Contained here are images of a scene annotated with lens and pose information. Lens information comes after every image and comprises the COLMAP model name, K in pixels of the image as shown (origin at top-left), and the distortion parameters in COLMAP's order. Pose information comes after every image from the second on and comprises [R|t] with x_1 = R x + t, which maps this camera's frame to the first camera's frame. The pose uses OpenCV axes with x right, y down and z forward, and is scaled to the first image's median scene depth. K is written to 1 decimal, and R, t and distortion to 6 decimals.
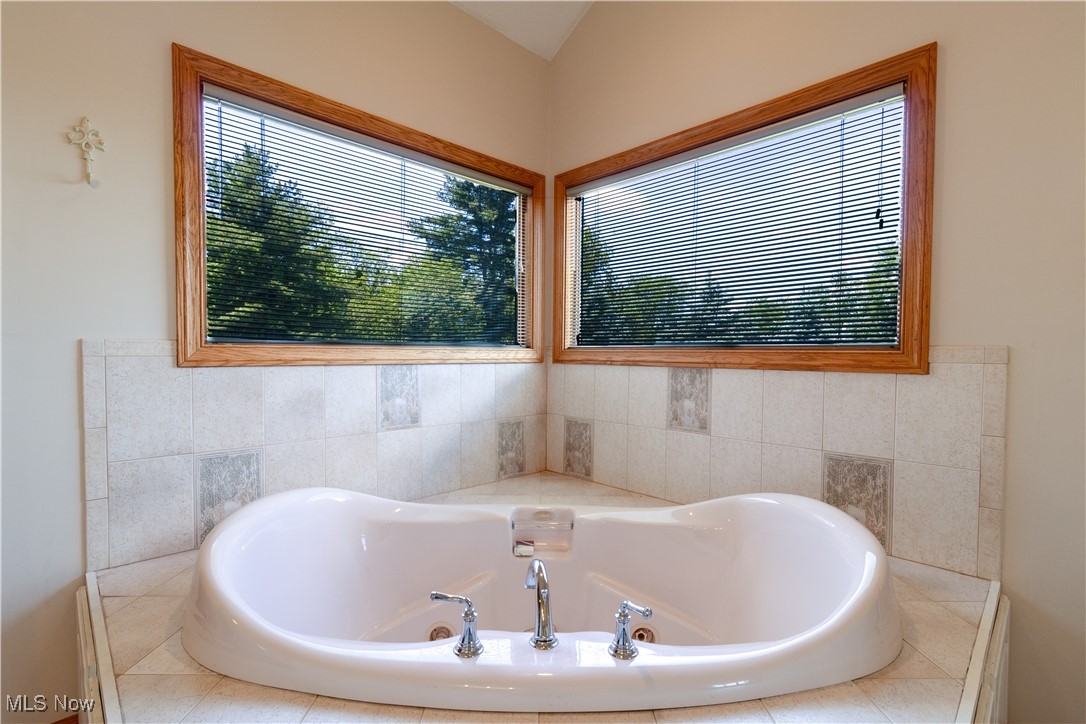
lens RADIAL K [[504.1, 0, 544.6], [0, 504.1, 366.4], [0, 0, 1]] dist [0.001020, -0.000359]
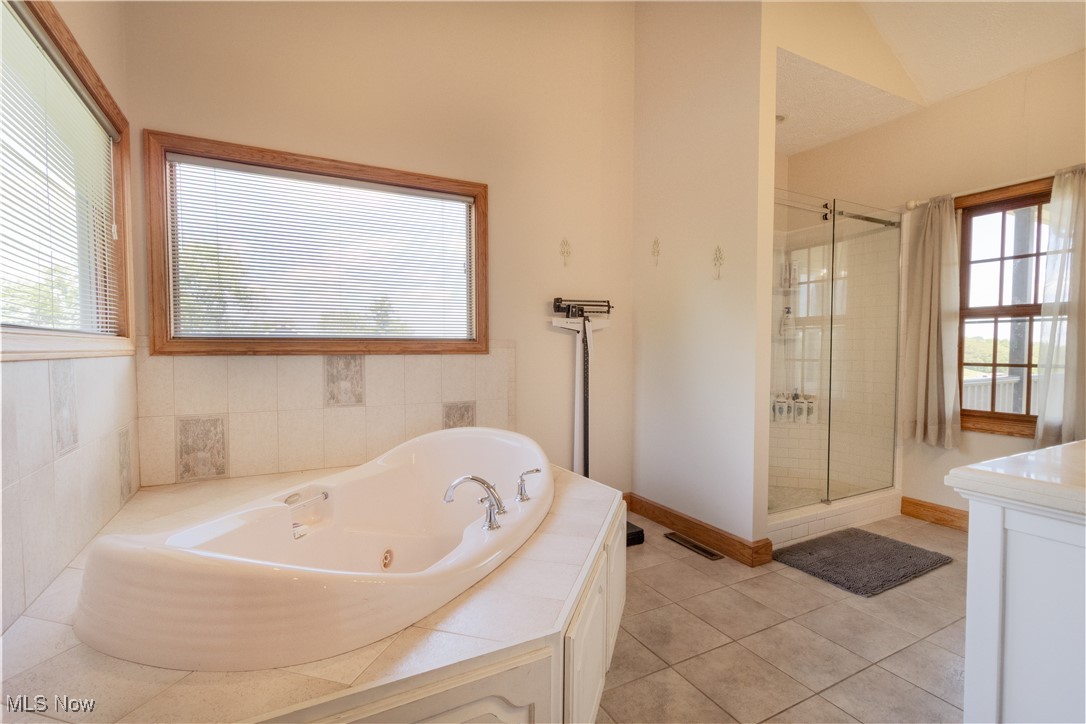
lens RADIAL K [[504.1, 0, 544.6], [0, 504.1, 366.4], [0, 0, 1]] dist [0.001020, -0.000359]
pose [[0.272299, -0.039376, 0.961407, -0.758777], [0.030327, 0.999017, 0.032327, 0.005160], [-0.961735, 0.020354, 0.273225, 0.186249]]
